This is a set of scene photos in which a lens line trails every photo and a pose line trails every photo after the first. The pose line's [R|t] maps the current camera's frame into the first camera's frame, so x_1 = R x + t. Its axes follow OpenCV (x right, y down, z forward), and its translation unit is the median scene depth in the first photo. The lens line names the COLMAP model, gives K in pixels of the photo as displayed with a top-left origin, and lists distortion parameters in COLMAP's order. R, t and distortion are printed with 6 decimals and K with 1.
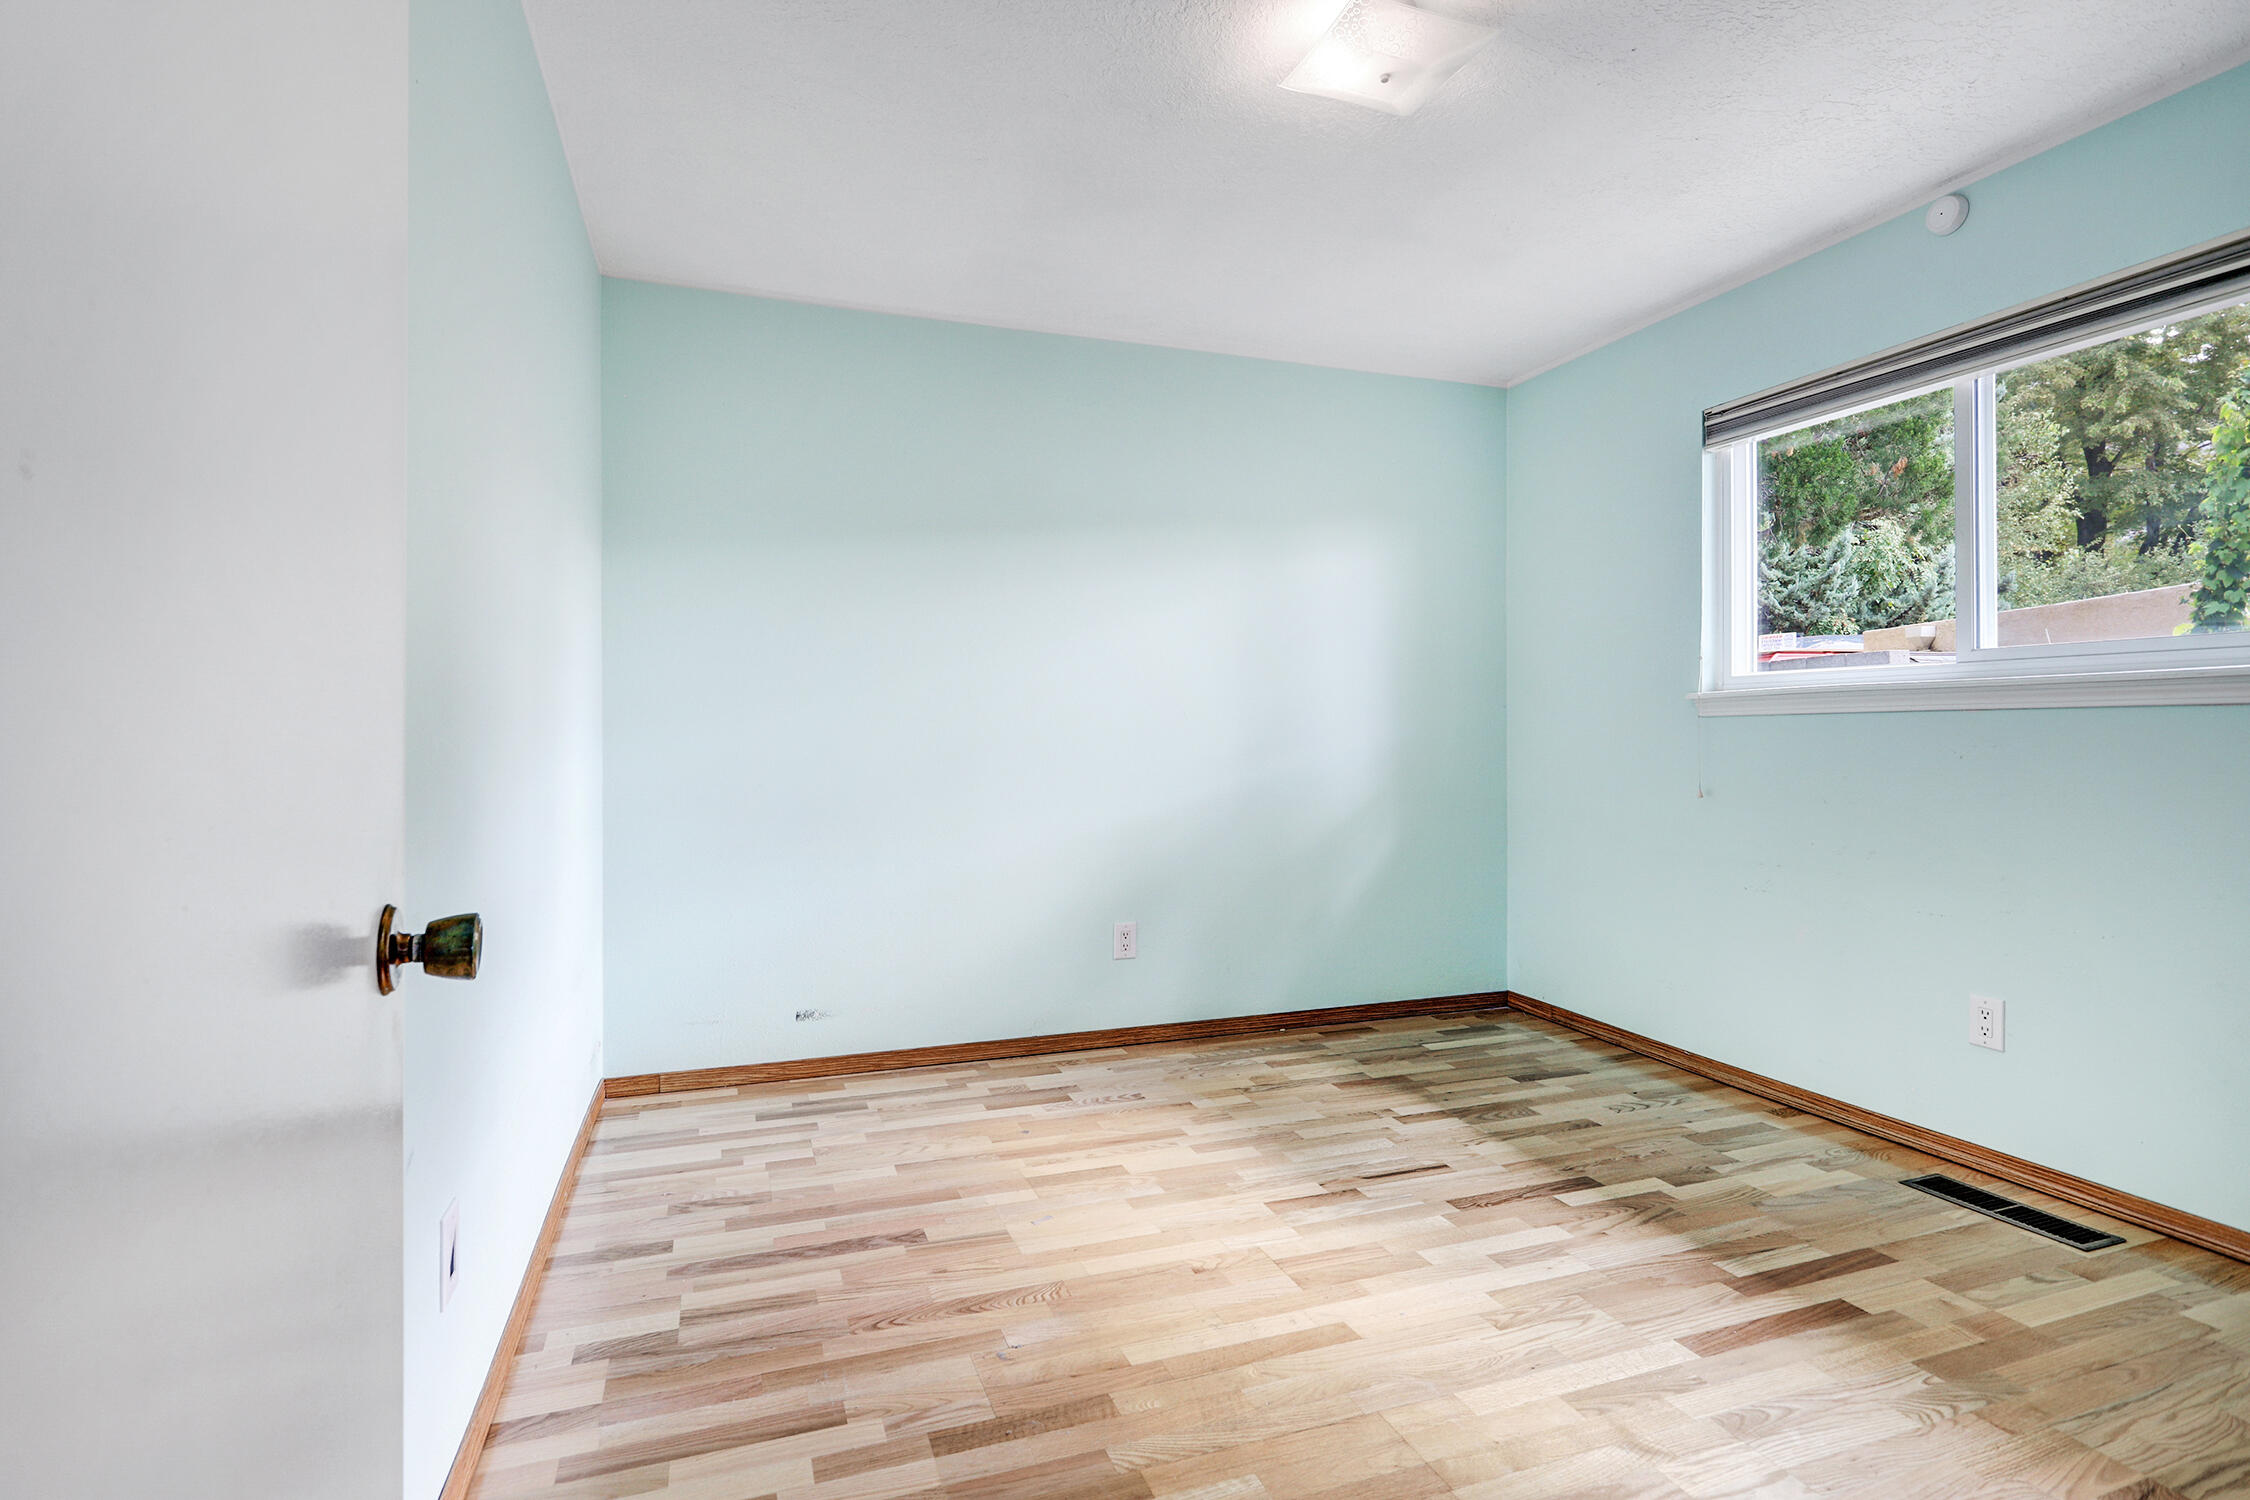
lens RADIAL K [[1154.4, 0, 1117.2], [0, 1154.4, 741.4], [0, 0, 1]] dist [0.000566, 0.000527]
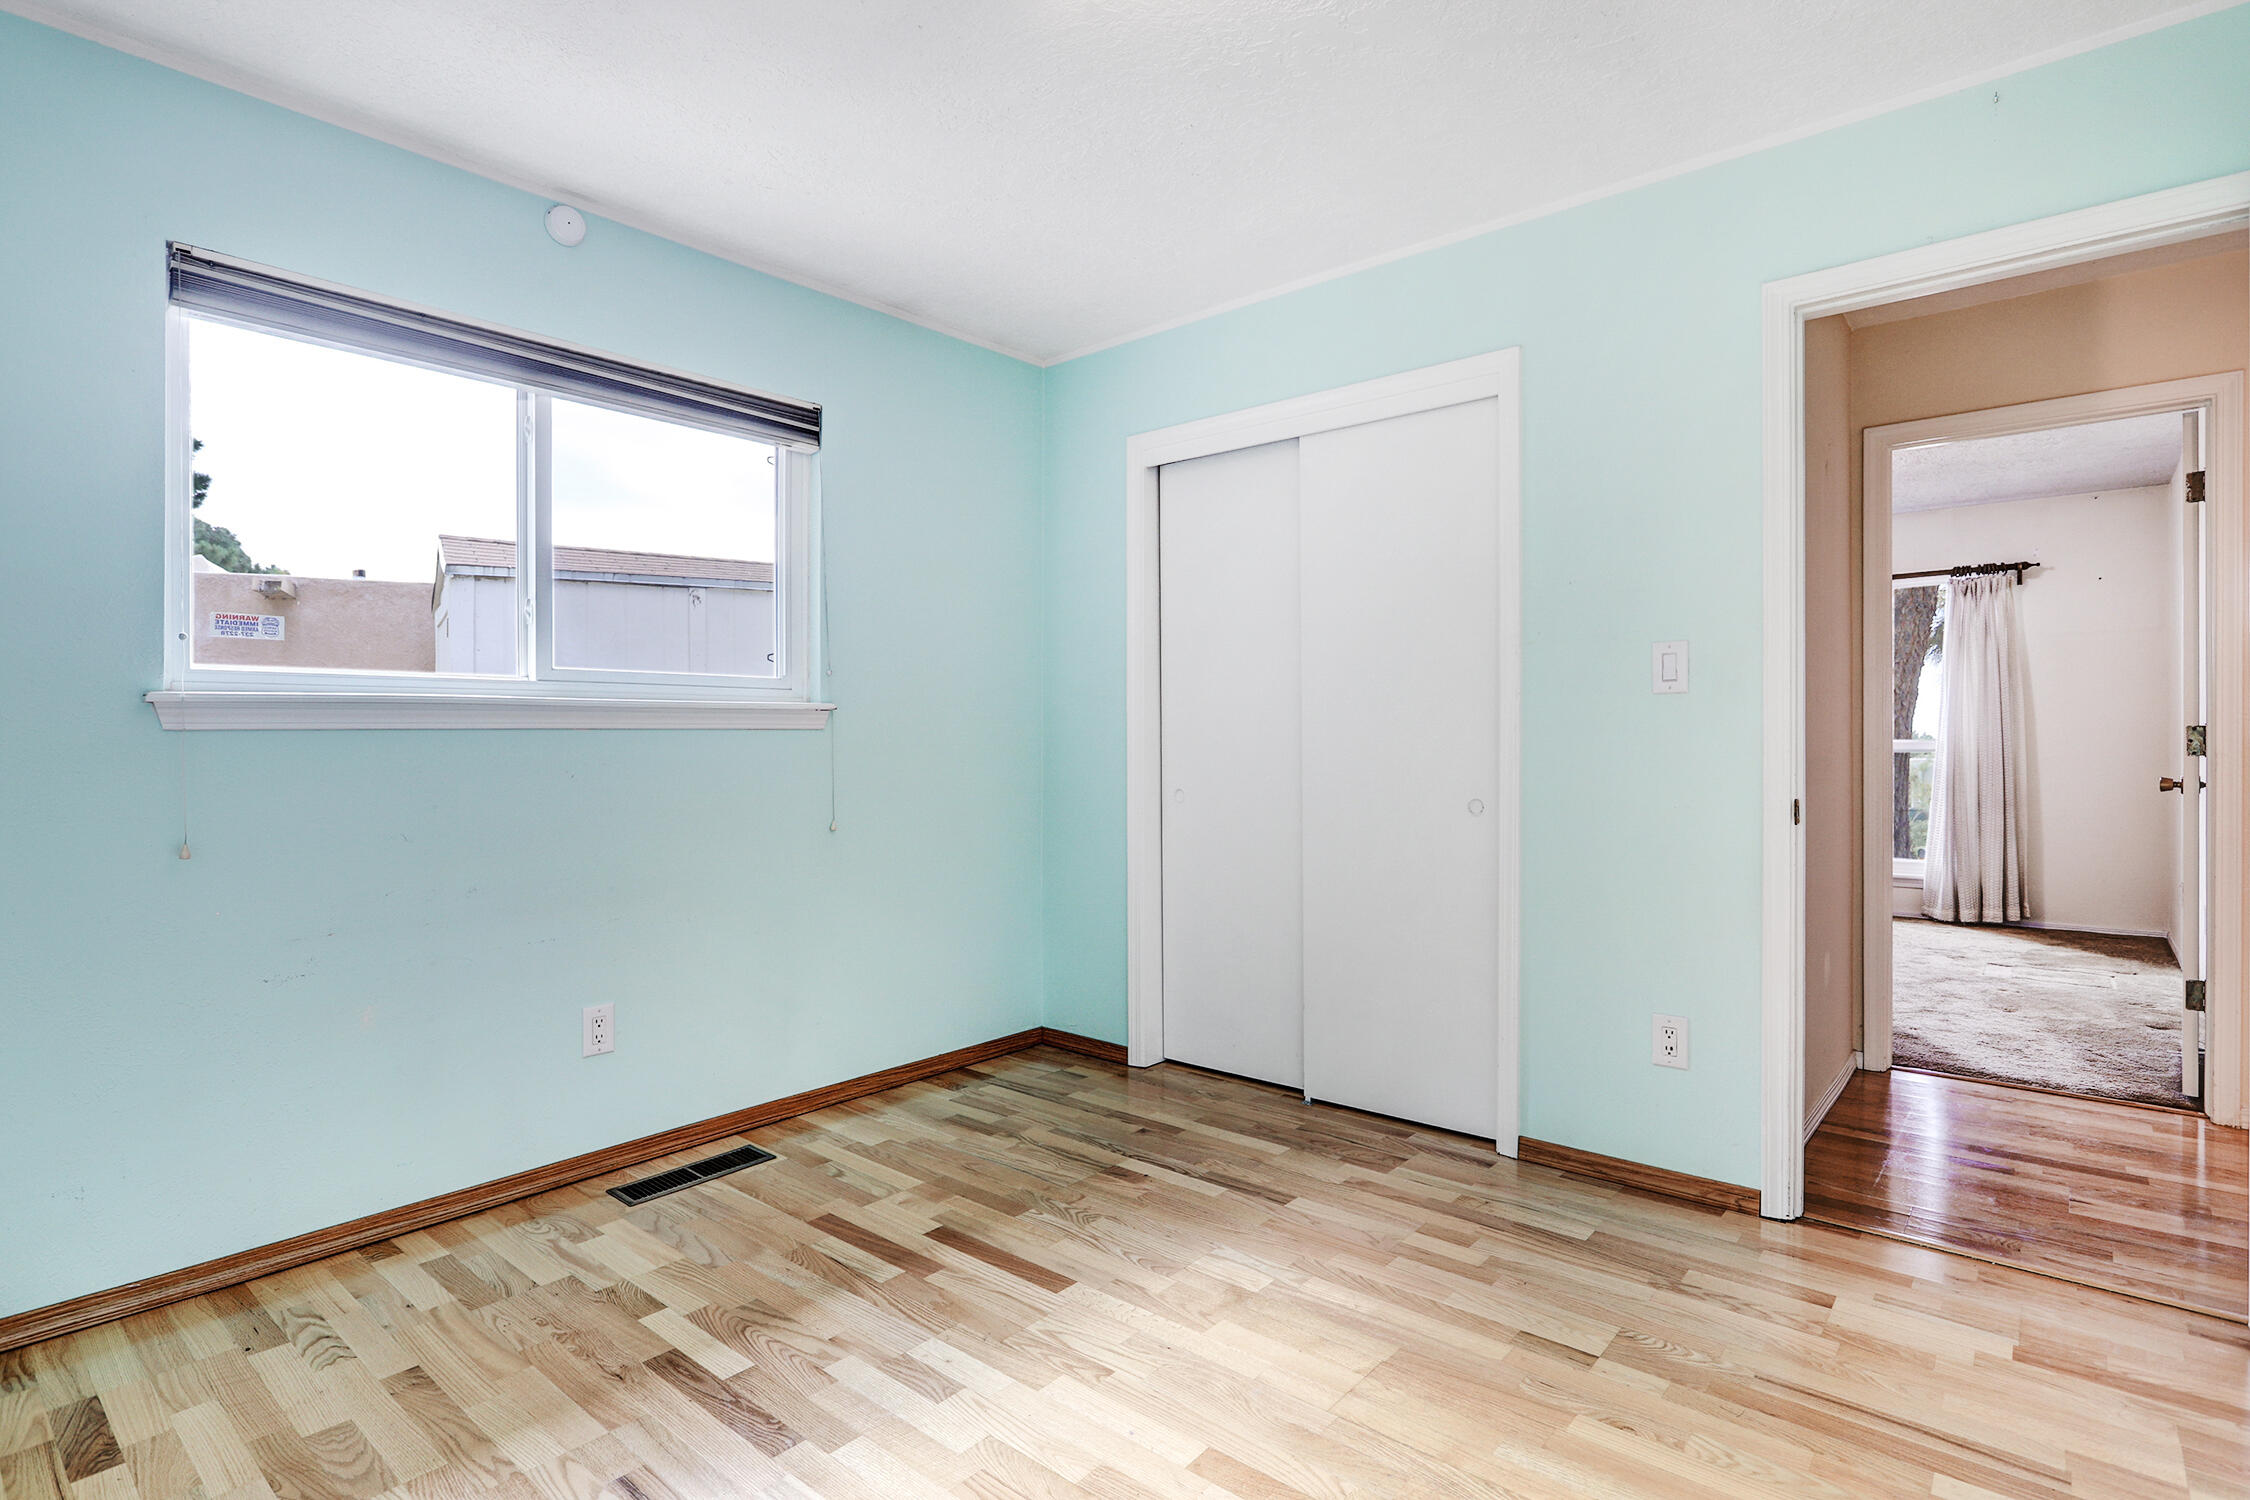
lens RADIAL K [[1154.4, 0, 1107.6], [0, 1154.4, 740.7], [0, 0, 1]] dist [0.000566, 0.000527]
pose [[-0.515218, 0.001615, 0.857058, -0.380689], [0.008999, 0.999953, 0.003525, -0.016516], [-0.857012, 0.009529, -0.515208, 1.152461]]
